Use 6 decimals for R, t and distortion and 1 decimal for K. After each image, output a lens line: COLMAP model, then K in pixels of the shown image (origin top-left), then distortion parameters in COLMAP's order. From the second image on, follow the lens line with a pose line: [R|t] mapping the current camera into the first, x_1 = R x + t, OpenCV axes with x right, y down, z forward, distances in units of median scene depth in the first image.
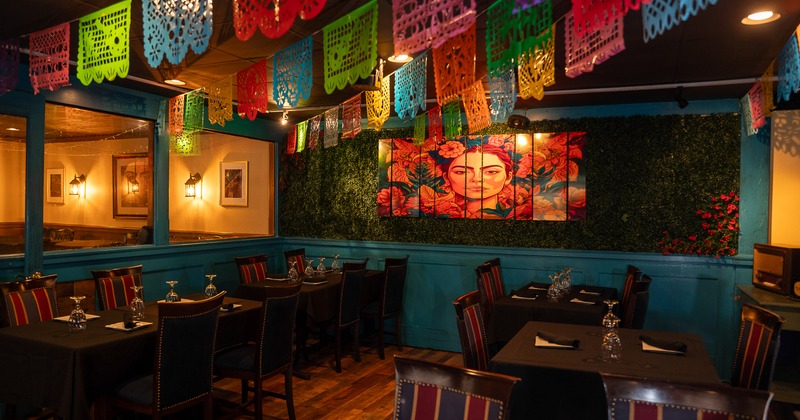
lens RADIAL K [[548.9, 0, 393.6], [0, 548.9, 209.4], [0, 0, 1]] dist [-0.108985, 0.079701]
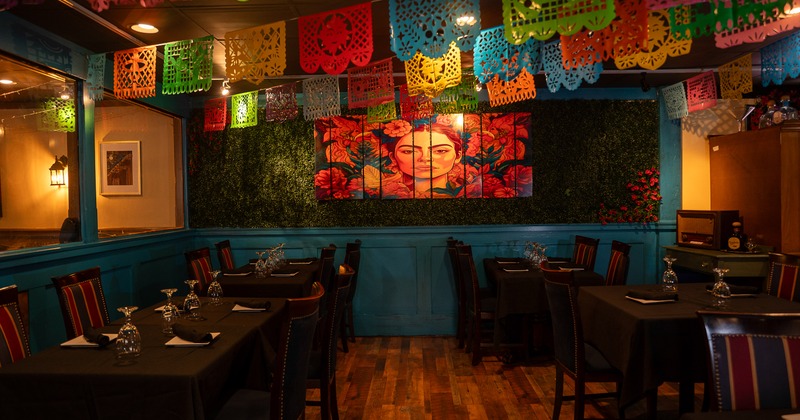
lens RADIAL K [[548.9, 0, 393.6], [0, 548.9, 209.4], [0, 0, 1]] dist [-0.108985, 0.079701]
pose [[0.922292, -0.035606, 0.384849, -0.283593], [0.030843, 0.999352, 0.018545, 0.016301], [-0.385260, -0.005234, 0.922793, 0.108673]]
